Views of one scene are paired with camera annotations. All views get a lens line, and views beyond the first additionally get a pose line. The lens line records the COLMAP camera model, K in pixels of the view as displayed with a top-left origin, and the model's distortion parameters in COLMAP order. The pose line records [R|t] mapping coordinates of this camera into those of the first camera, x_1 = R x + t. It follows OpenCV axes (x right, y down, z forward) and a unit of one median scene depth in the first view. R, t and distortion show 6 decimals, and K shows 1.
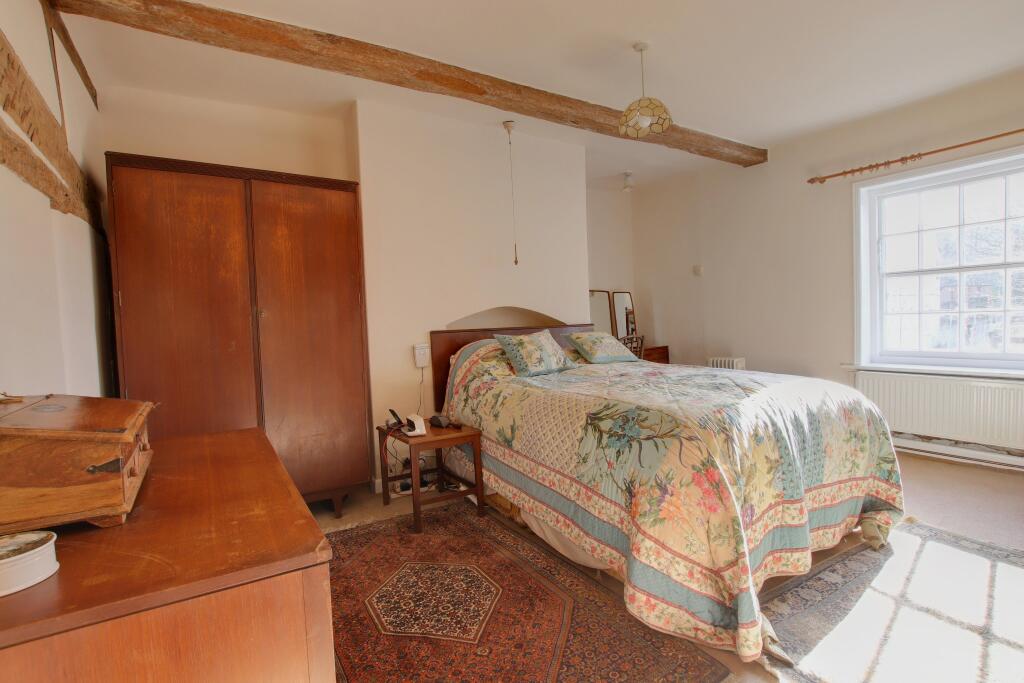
lens RADIAL K [[498.5, 0, 512.0], [0, 498.5, 341.5], [0, 0, 1]] dist [0.000827, 0.001649]
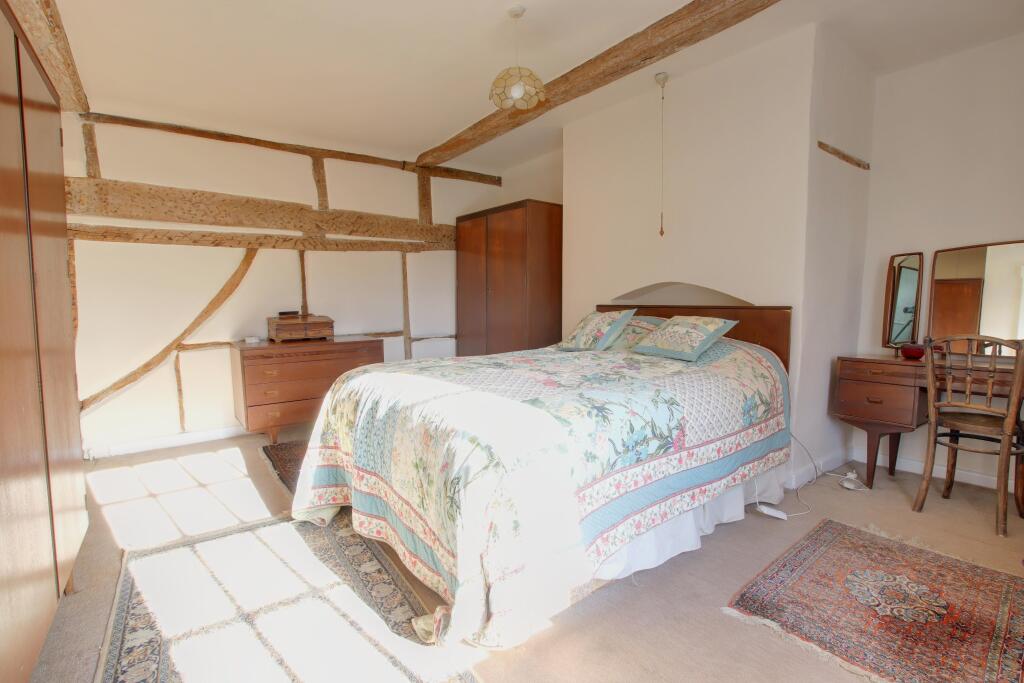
lens RADIAL K [[487.6, 0, 512.0], [0, 487.6, 341.5], [0, 0, 1]] dist [-0.002215, -0.000389]
pose [[0.047317, 0.128274, -0.990609, 1.132059], [-0.043595, 0.991040, 0.126247, -0.081342], [0.997928, 0.037212, 0.052485, 0.878149]]
